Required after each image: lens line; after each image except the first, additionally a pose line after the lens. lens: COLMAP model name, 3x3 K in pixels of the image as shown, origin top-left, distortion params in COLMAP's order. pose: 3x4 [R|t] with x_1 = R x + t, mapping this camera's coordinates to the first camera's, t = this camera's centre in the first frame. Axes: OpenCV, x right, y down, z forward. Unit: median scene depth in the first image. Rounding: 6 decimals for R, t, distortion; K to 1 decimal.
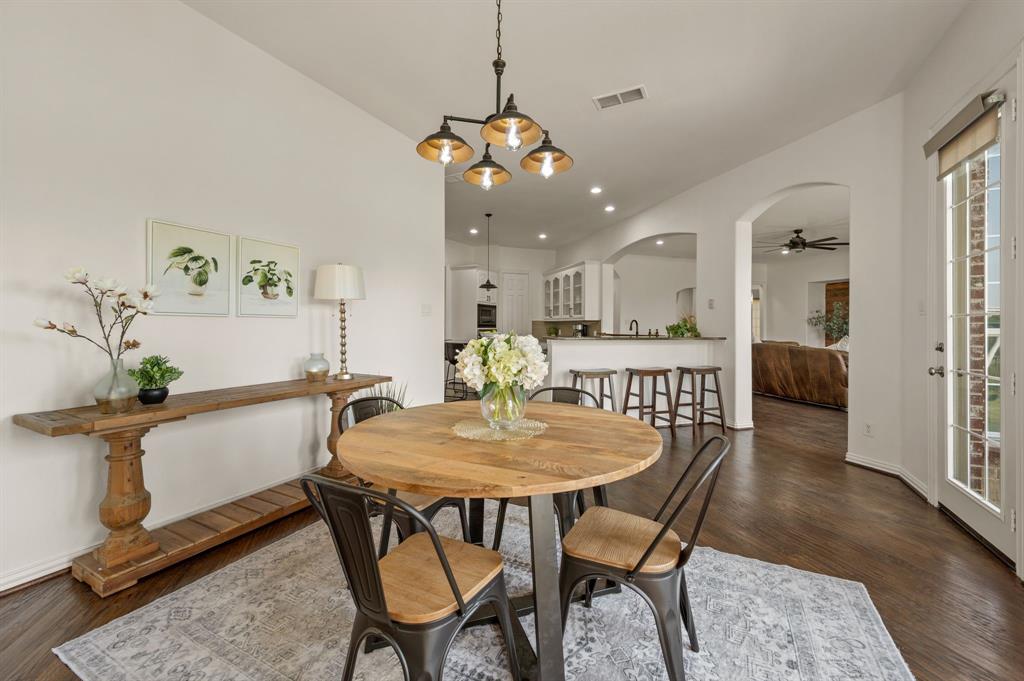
lens RADIAL K [[407.7, 0, 511.3], [0, 407.7, 329.6], [0, 0, 1]] dist [-0.002494, 0.001129]
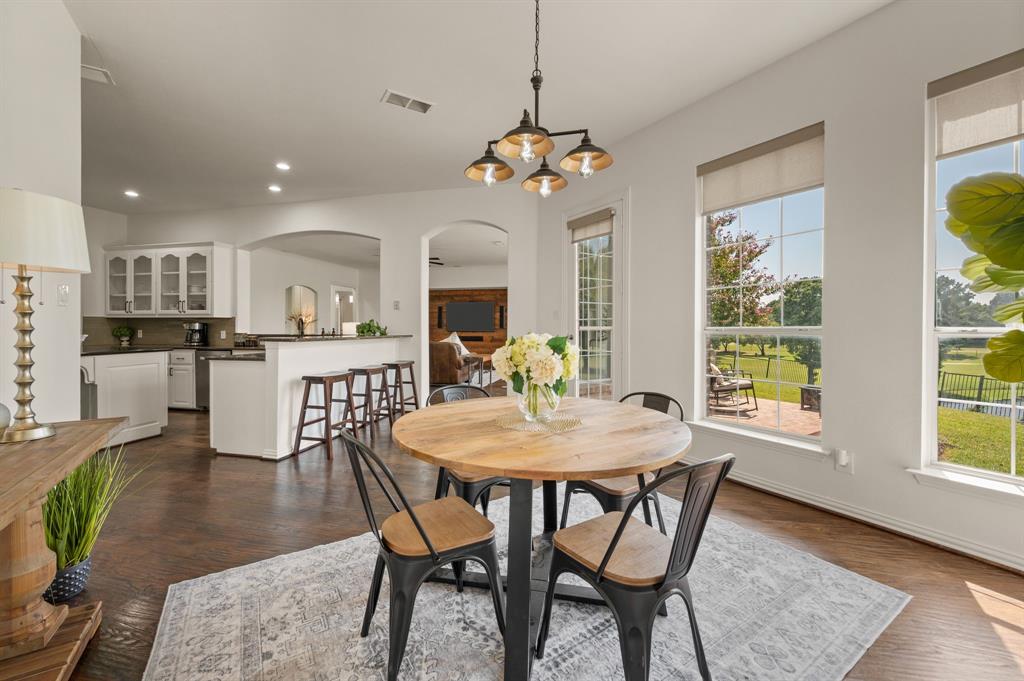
lens RADIAL K [[407.7, 0, 510.3], [0, 407.7, 332.6], [0, 0, 1]] dist [-0.002494, 0.001129]
pose [[0.495805, -0.014943, 0.868305, -0.309399], [0.006320, 0.999888, 0.013598, -0.001940], [-0.868411, -0.001254, 0.495844, 0.166324]]
